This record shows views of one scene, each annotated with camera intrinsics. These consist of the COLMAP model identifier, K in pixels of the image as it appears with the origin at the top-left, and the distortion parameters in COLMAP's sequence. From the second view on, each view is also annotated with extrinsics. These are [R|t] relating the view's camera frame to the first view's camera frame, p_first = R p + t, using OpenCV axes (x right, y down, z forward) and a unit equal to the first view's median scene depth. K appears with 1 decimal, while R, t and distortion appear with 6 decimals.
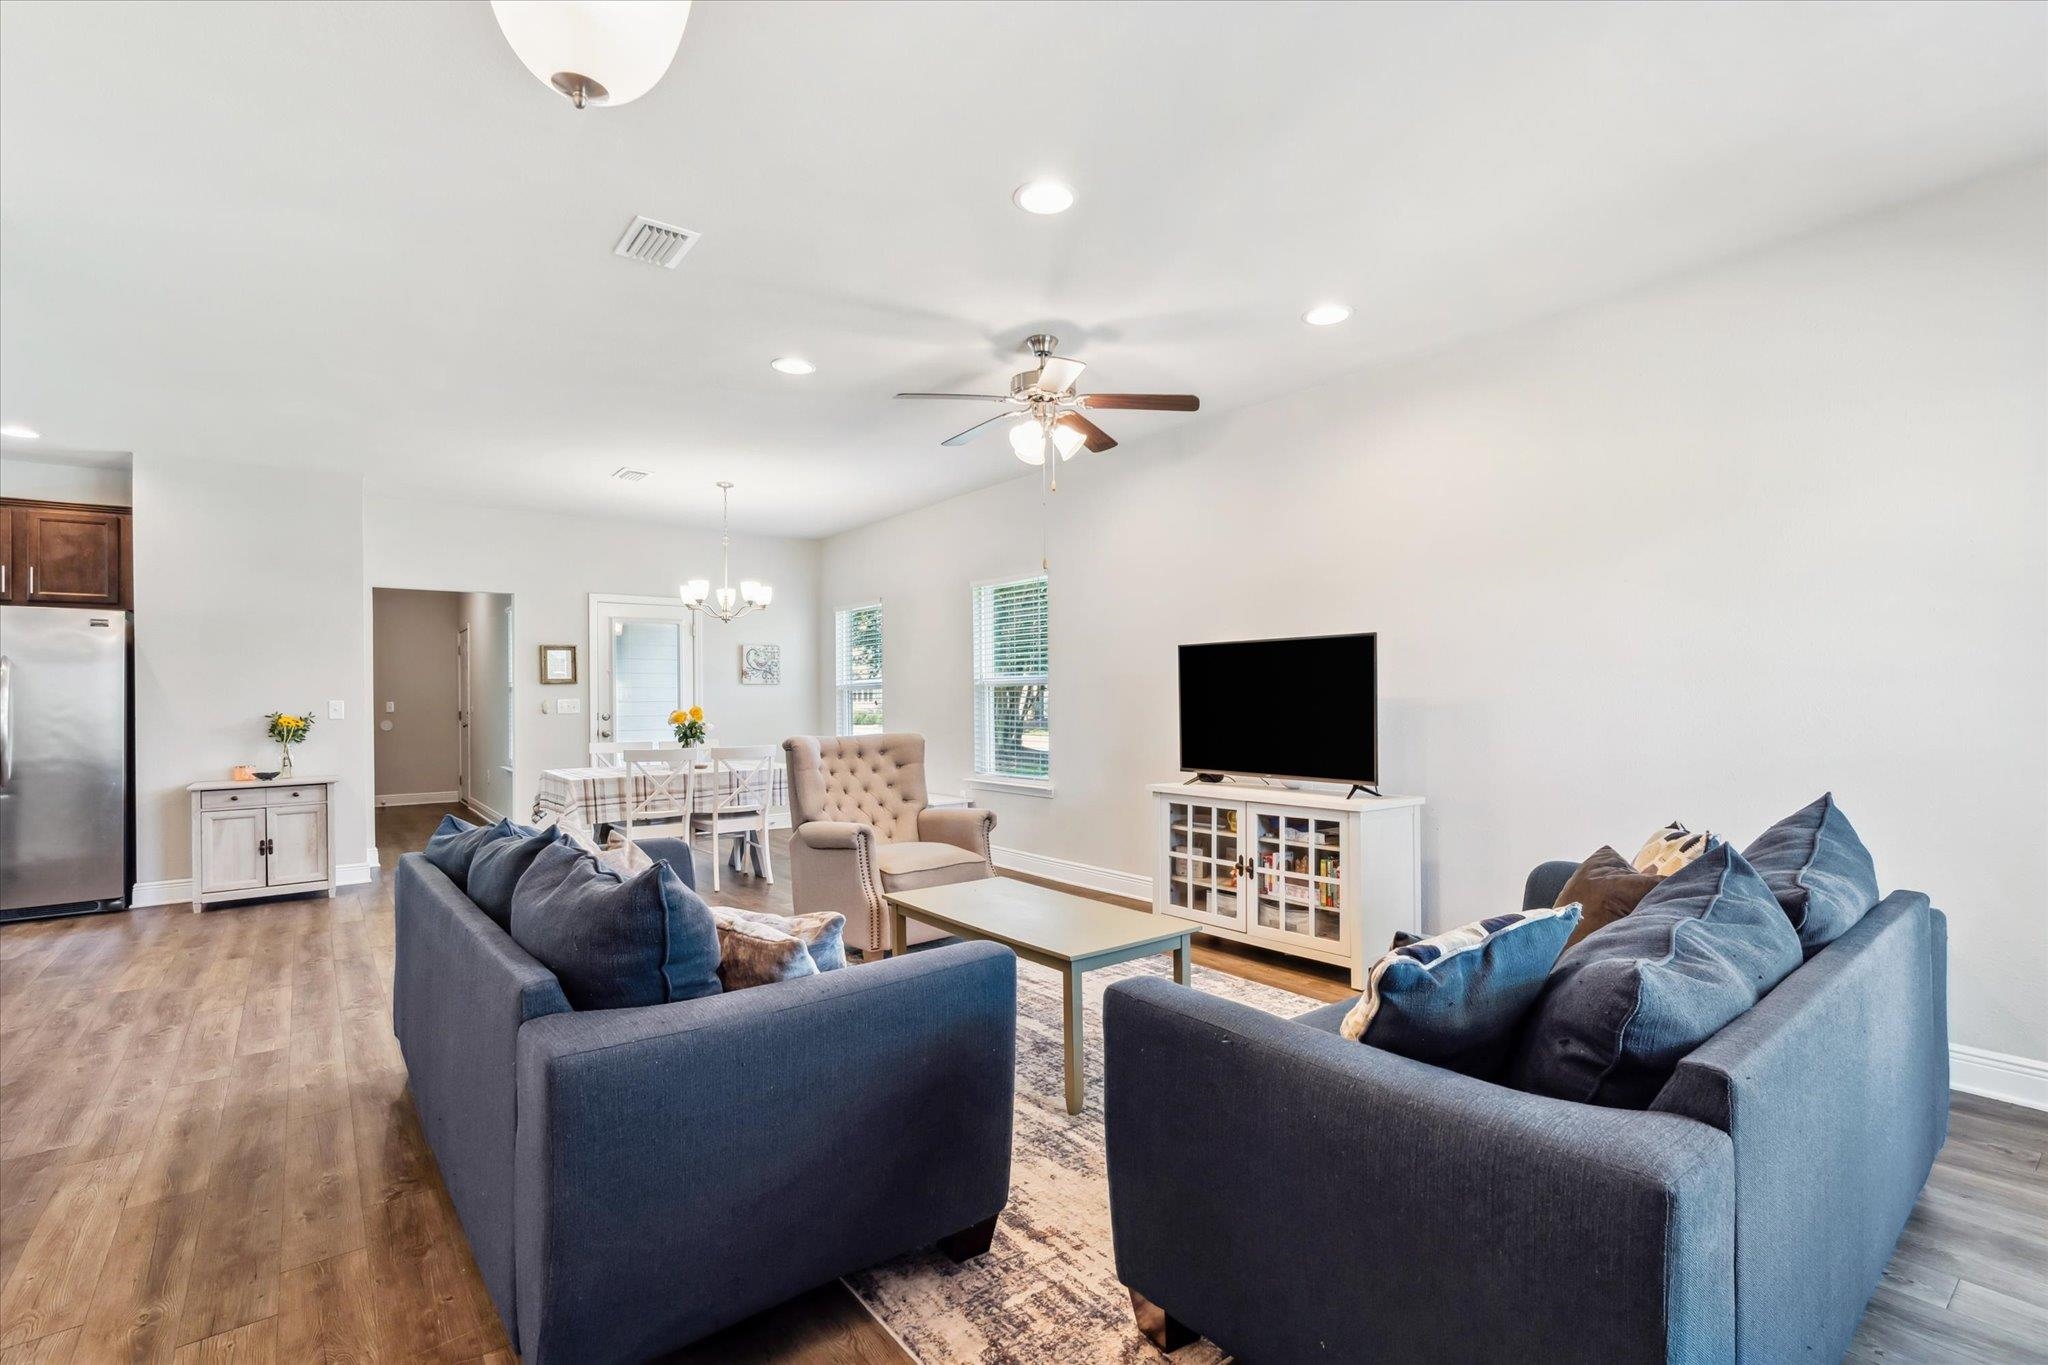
lens RADIAL K [[945.6, 0, 1037.4], [0, 945.6, 699.3], [0, 0, 1]] dist [-0.008381, 0.002606]
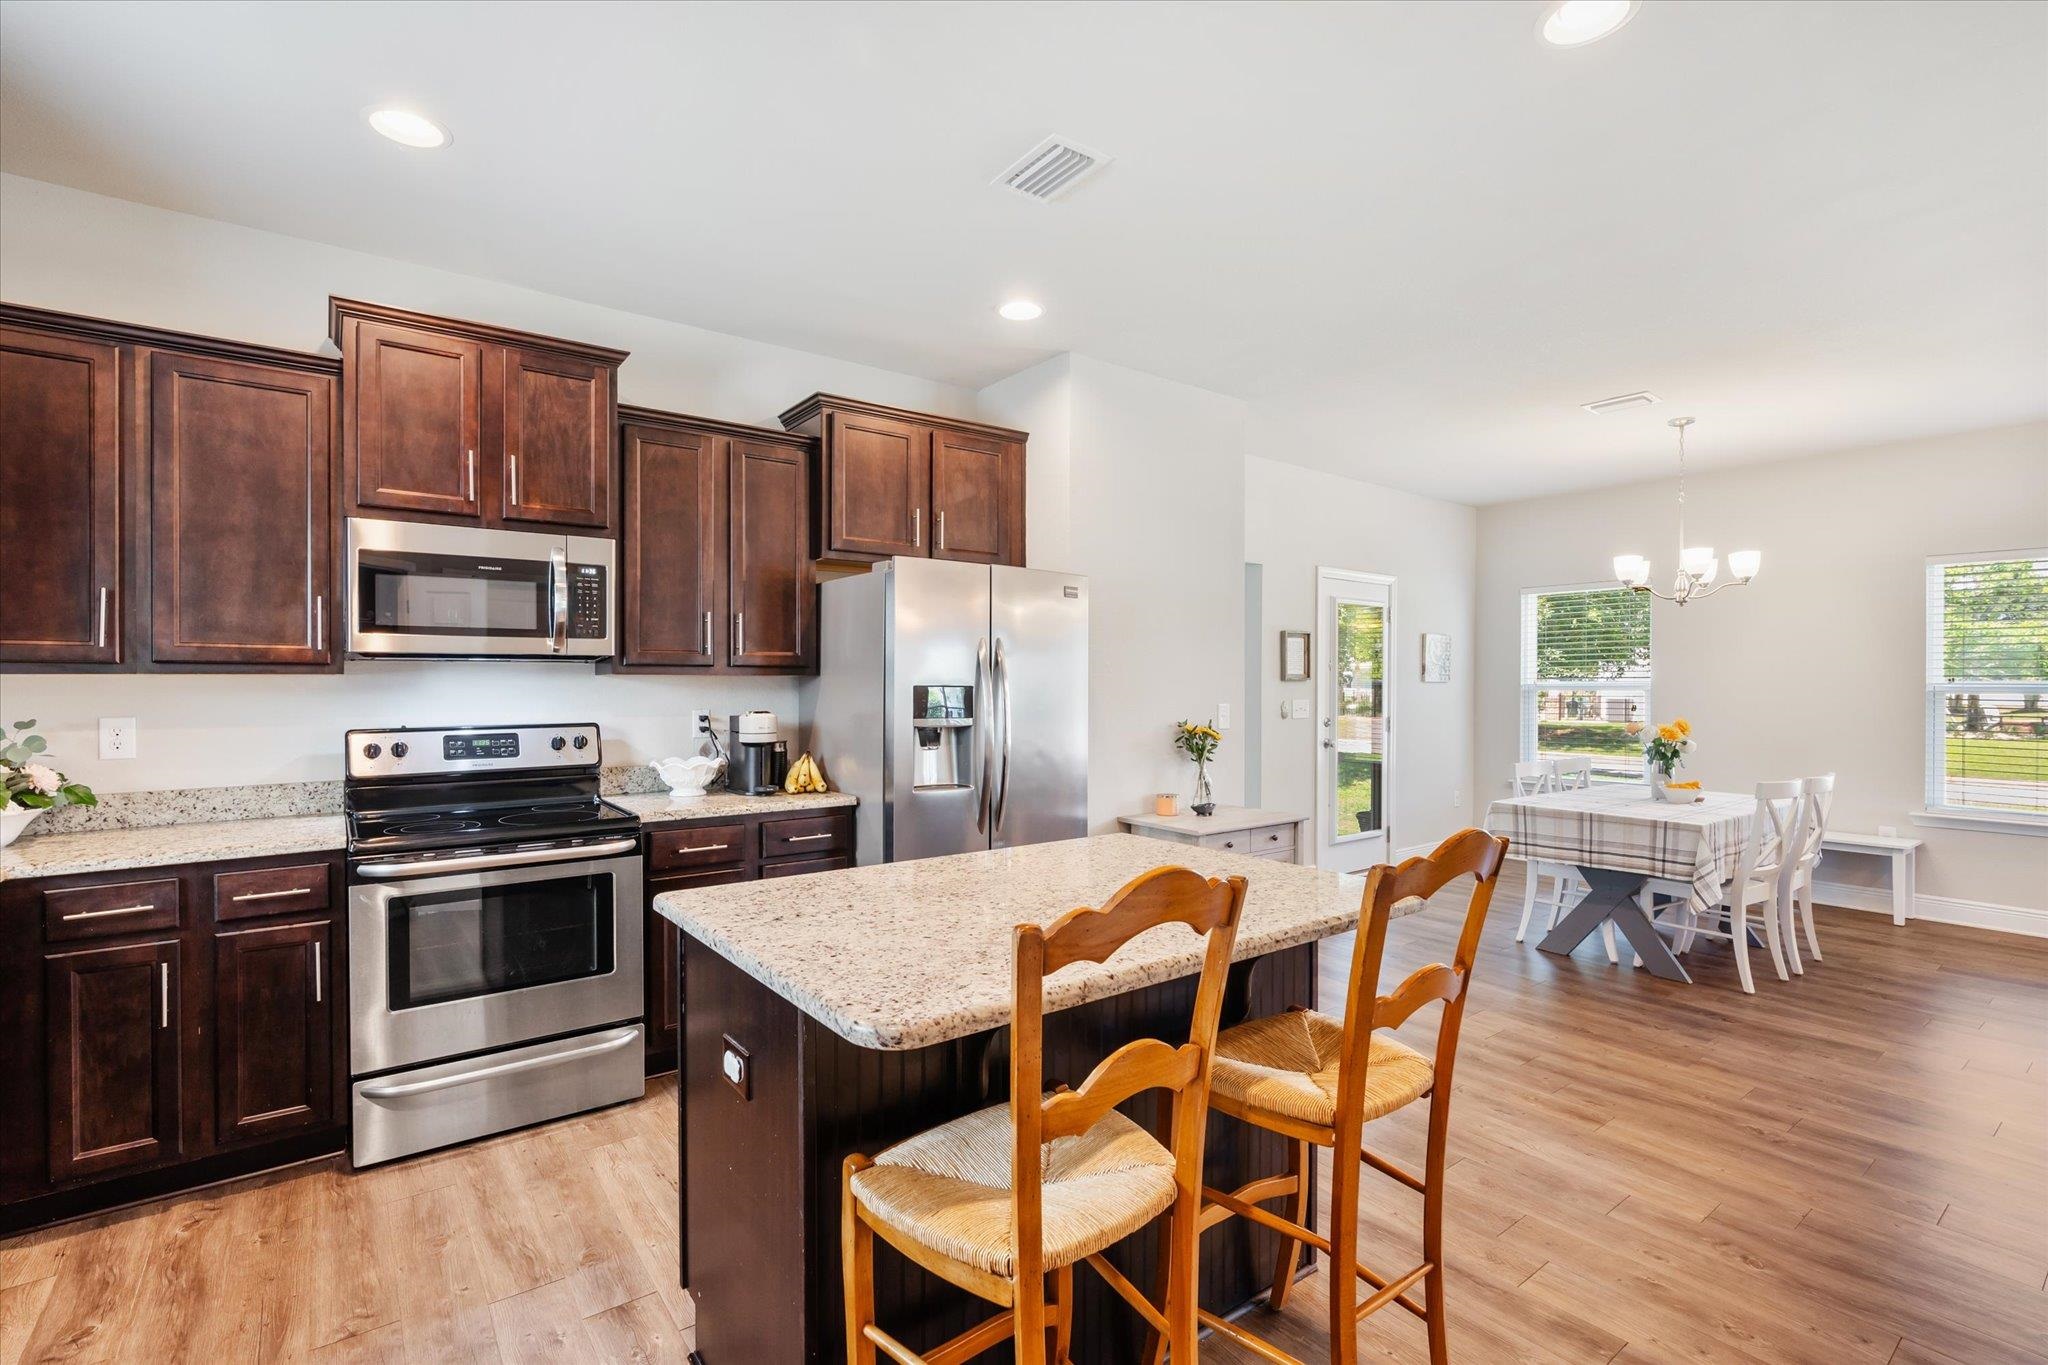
lens RADIAL K [[945.6, 0, 1027.0], [0, 945.6, 689.7], [0, 0, 1]] dist [-0.008381, 0.002606]
pose [[0.999899, 0.014150, -0.001332, -0.990724], [-0.014147, 0.999898, 0.002026, -0.010183], [0.001360, -0.002007, 0.999997, 0.289397]]
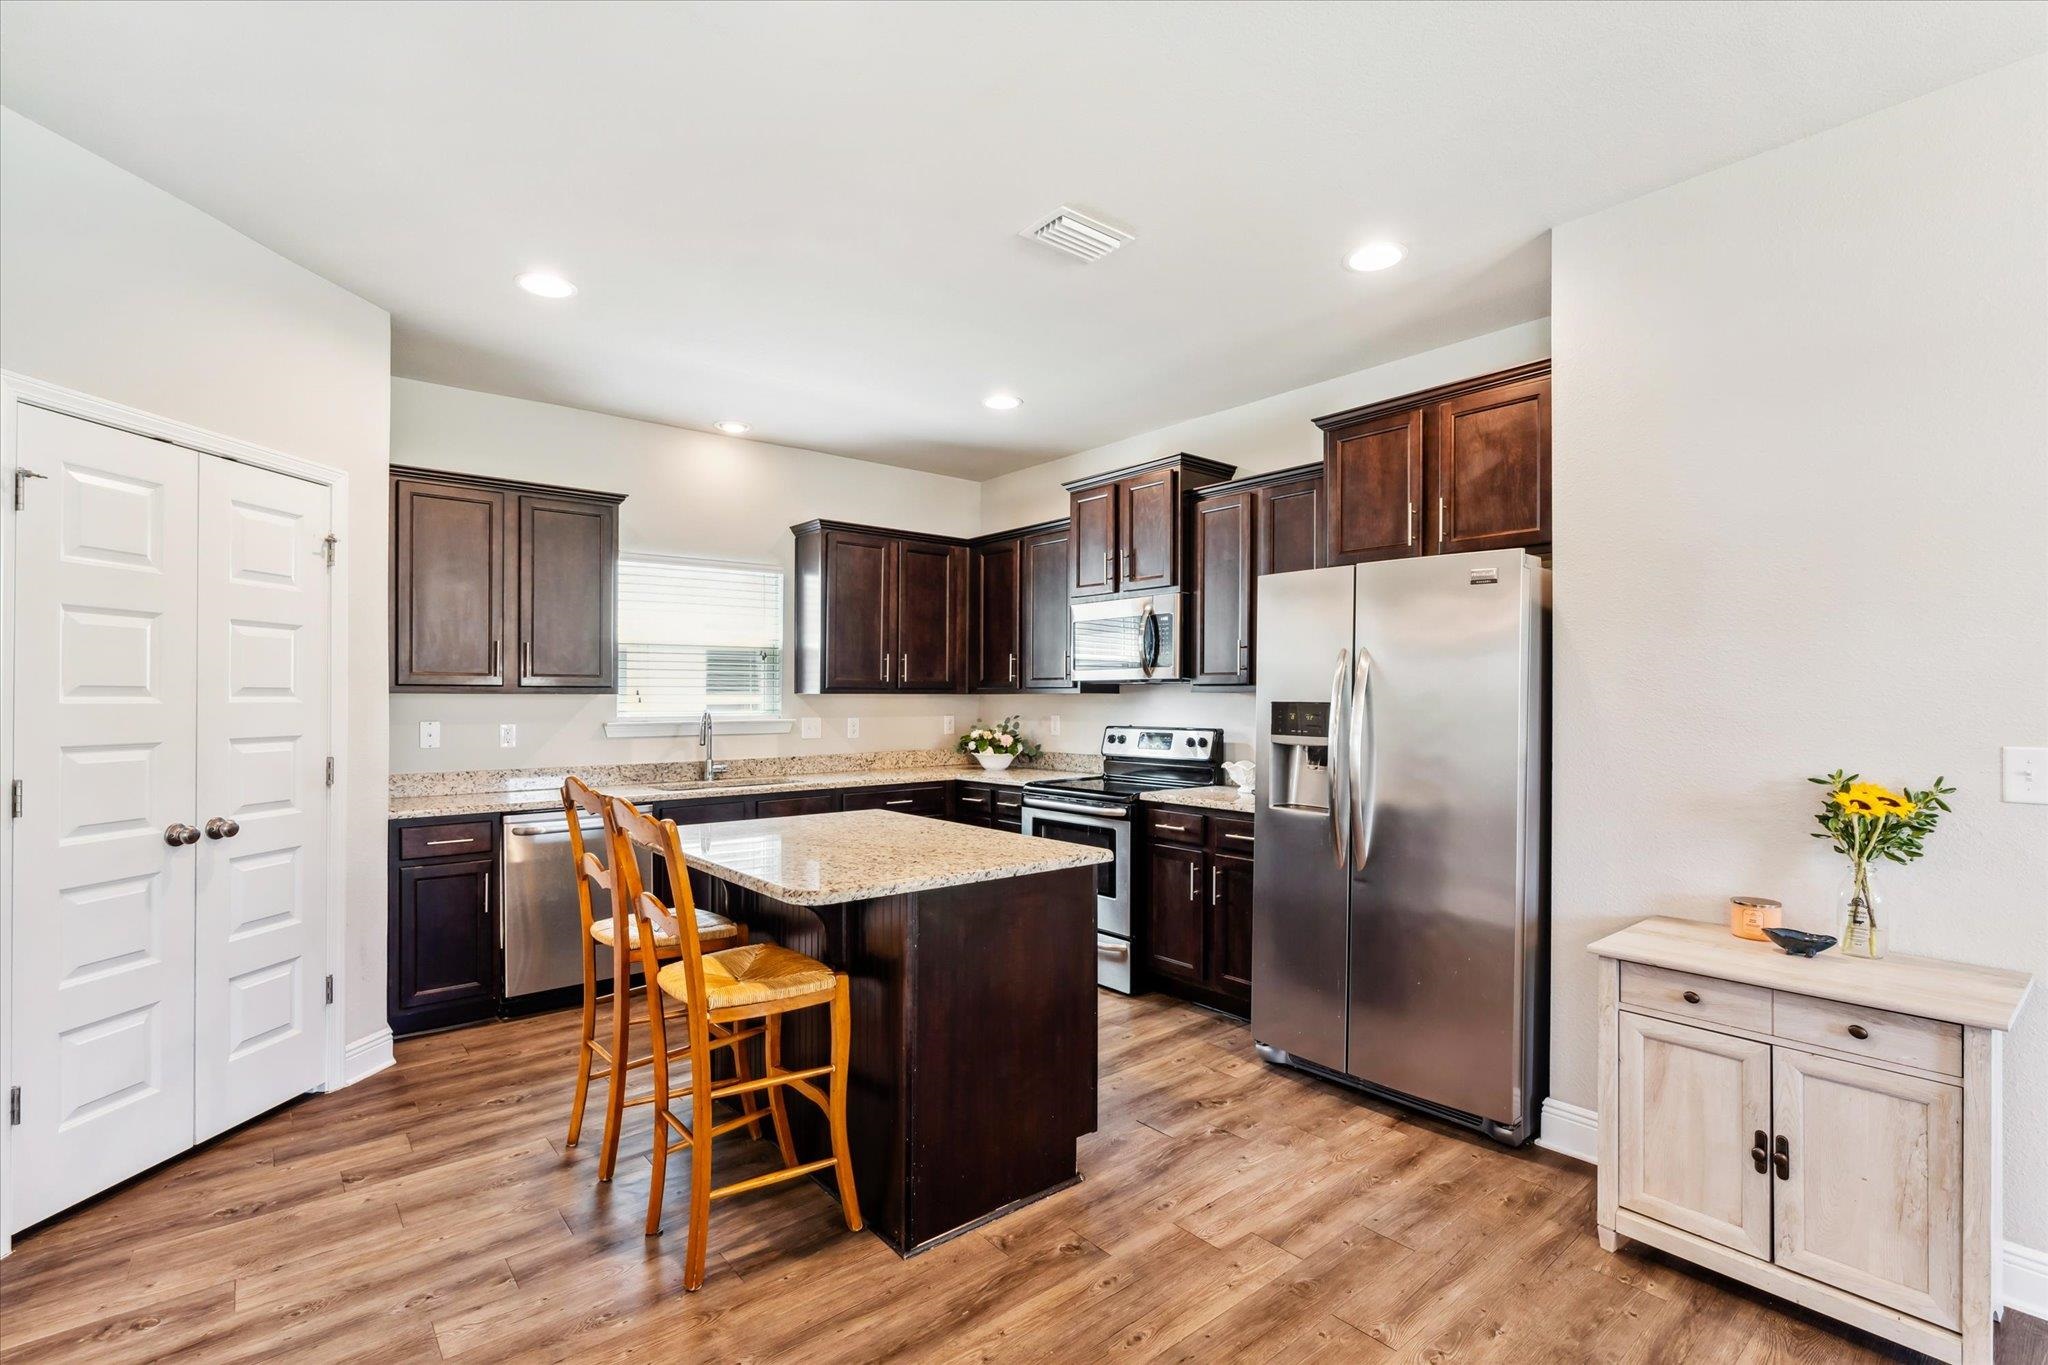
lens RADIAL K [[945.6, 0, 1022.3], [0, 945.6, 688.8], [0, 0, 1]] dist [-0.008381, 0.002606]
pose [[0.034716, 0.005024, -0.999385, -0.473828], [-0.004430, 0.999978, 0.004873, -0.020782], [0.999387, 0.004258, 0.034738, 0.703614]]
